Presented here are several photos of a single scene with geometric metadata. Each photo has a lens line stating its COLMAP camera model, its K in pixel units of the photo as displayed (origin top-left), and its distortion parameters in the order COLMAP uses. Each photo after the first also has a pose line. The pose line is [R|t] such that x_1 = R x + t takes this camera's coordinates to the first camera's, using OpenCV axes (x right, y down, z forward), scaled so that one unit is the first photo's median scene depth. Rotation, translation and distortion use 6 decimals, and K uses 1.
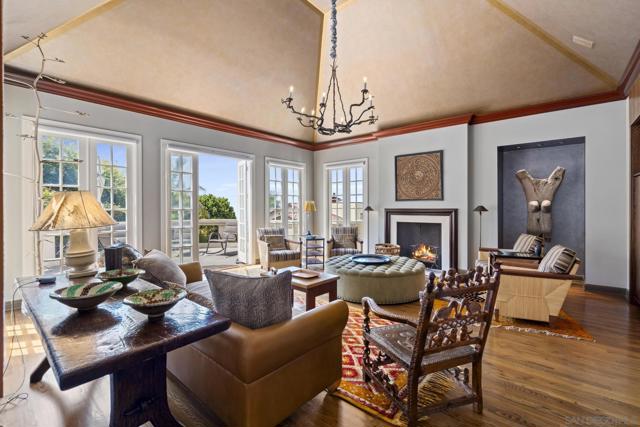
lens RADIAL K [[288.1, 0, 322.5], [0, 288.1, 208.9], [0, 0, 1]] dist [-0.010089, 0.000110]
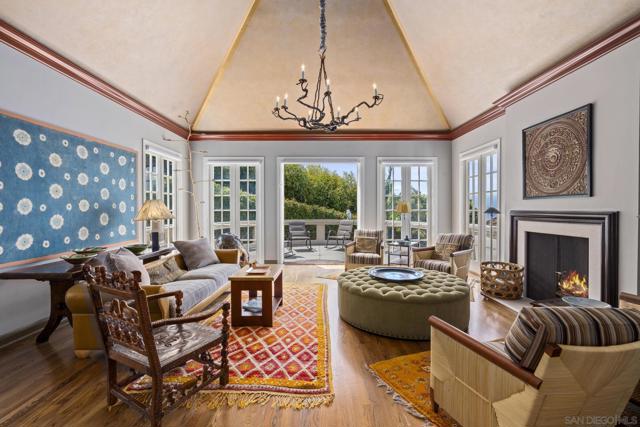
lens RADIAL K [[288.1, 0, 321.6], [0, 288.1, 213.9], [0, 0, 1]] dist [-0.010089, 0.000110]
pose [[0.647759, 0.013226, -0.761731, 0.453351], [-0.003303, 0.999889, 0.014553, -0.001822], [0.761838, -0.006911, 0.647730, 0.236725]]
